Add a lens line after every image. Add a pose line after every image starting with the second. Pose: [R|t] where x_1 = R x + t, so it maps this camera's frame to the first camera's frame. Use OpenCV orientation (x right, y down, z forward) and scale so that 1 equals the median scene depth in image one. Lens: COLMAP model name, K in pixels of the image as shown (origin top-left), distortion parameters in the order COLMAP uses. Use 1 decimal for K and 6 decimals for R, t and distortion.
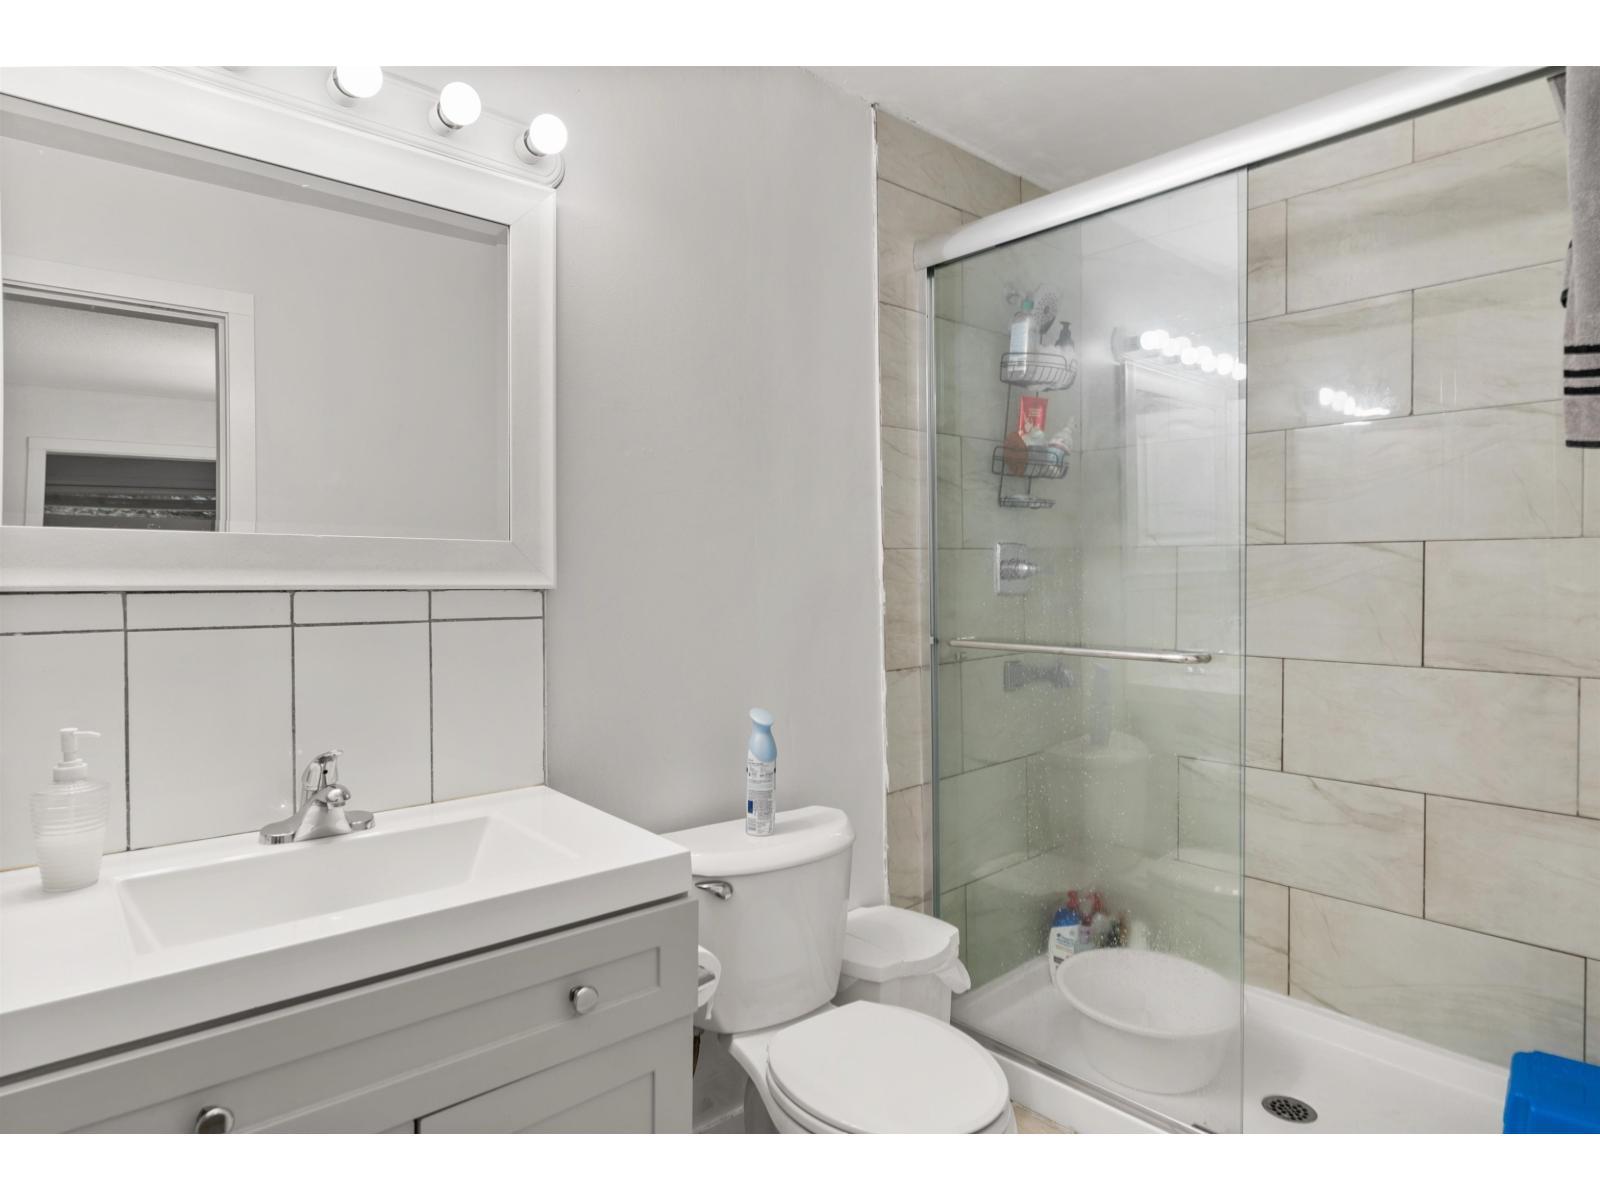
lens RADIAL K [[894.0, 0, 800.0], [0, 894.0, 600.0], [0, 0, 1]] dist [-0.001354, -0.001054]
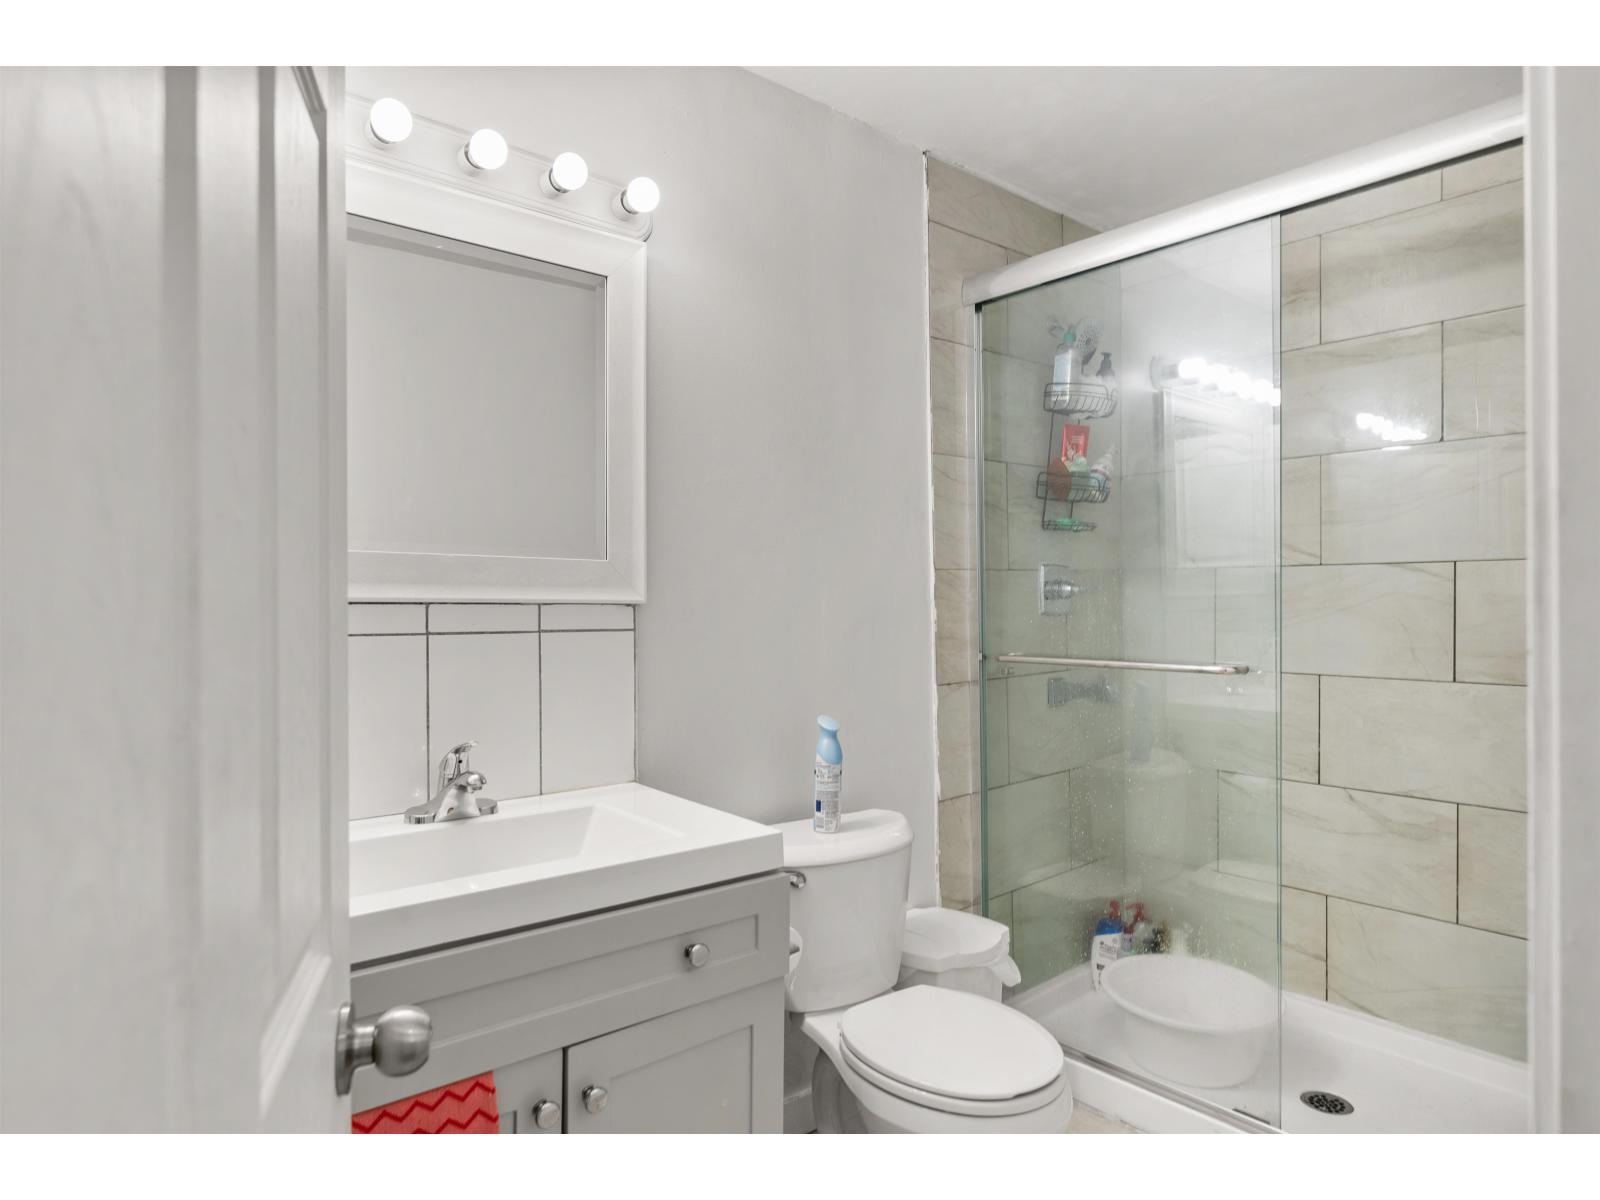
lens RADIAL K [[909.5, 0, 801.1], [0, 909.5, 617.7], [0, 0, 1]] dist [-0.002587, -0.000471]
pose [[0.999621, 0.000149, -0.027530, -0.035208], [-0.000459, 0.999936, -0.011278, 0.011882], [0.027527, 0.011286, 0.999557, -0.079173]]
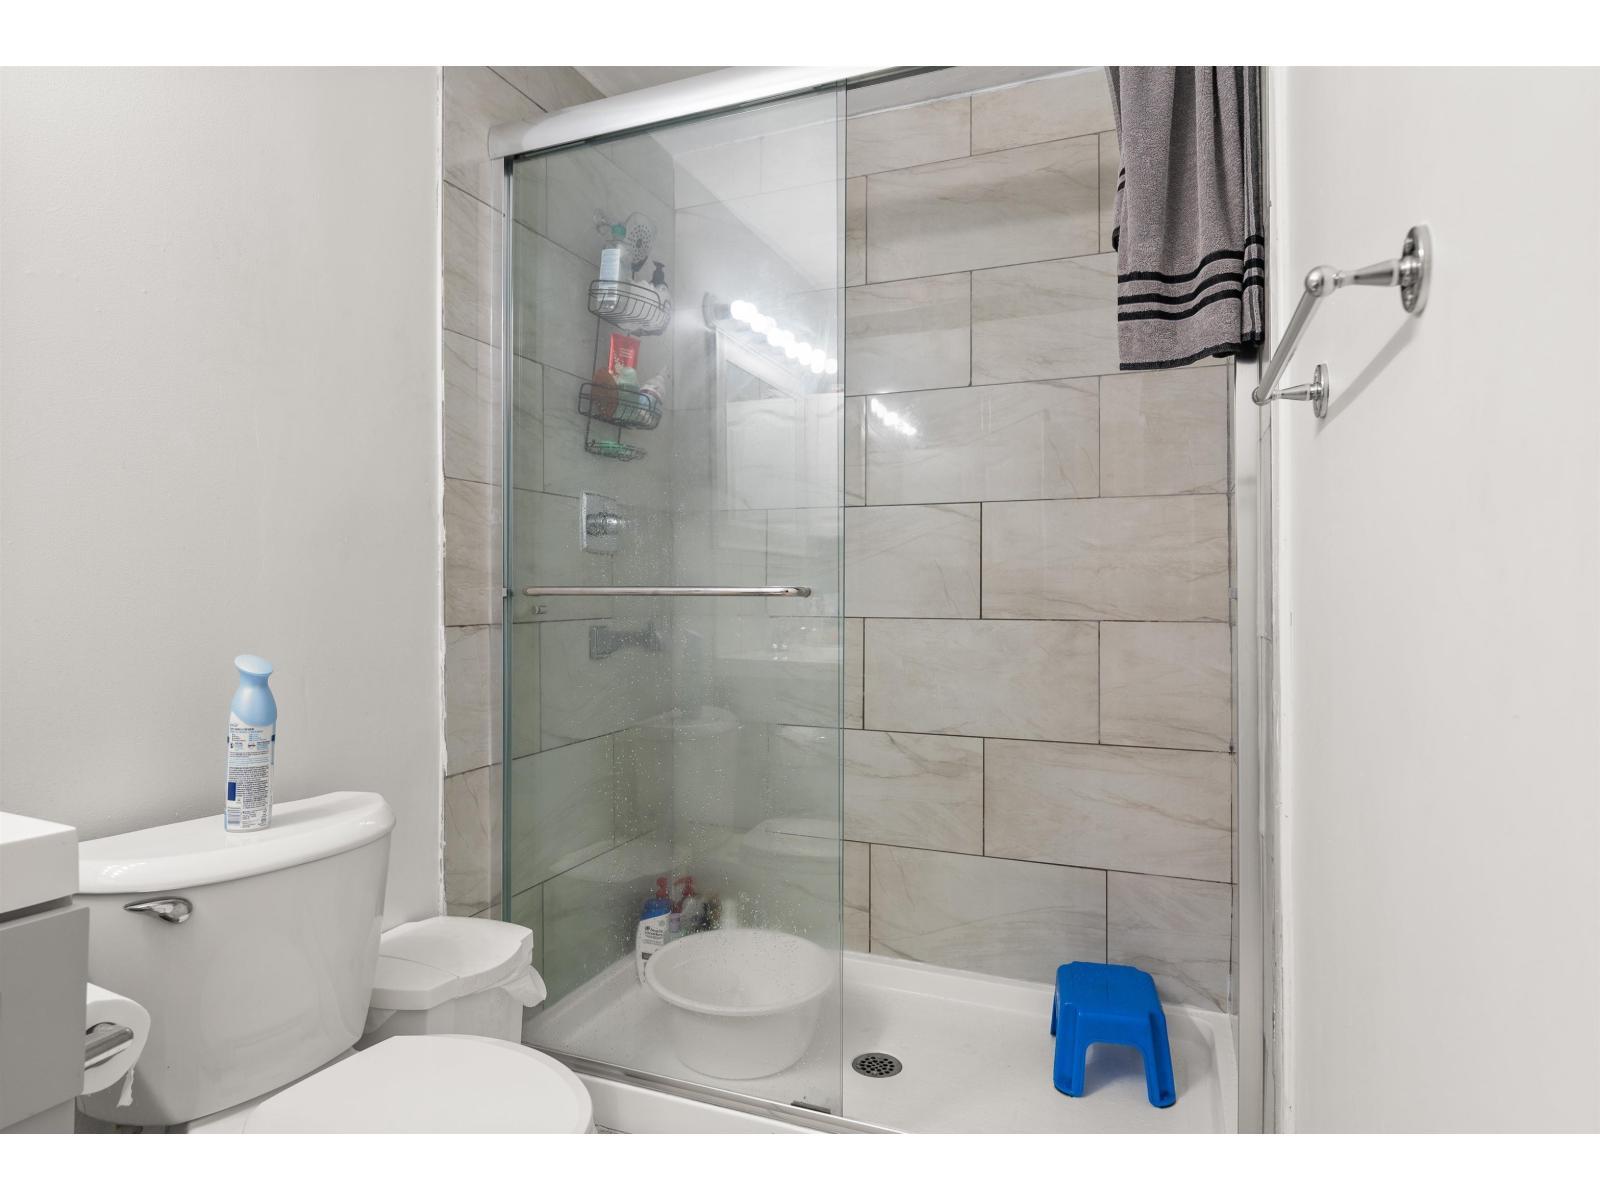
lens RADIAL K [[900.9, 0, 797.3], [0, 900.9, 586.5], [0, 0, 1]] dist [0.000801, -0.000511]
pose [[0.899783, 0.016243, 0.436034, 0.025958], [-0.001093, 0.999388, -0.034975, 0.071169], [-0.436335, 0.030994, 0.899250, 0.118086]]
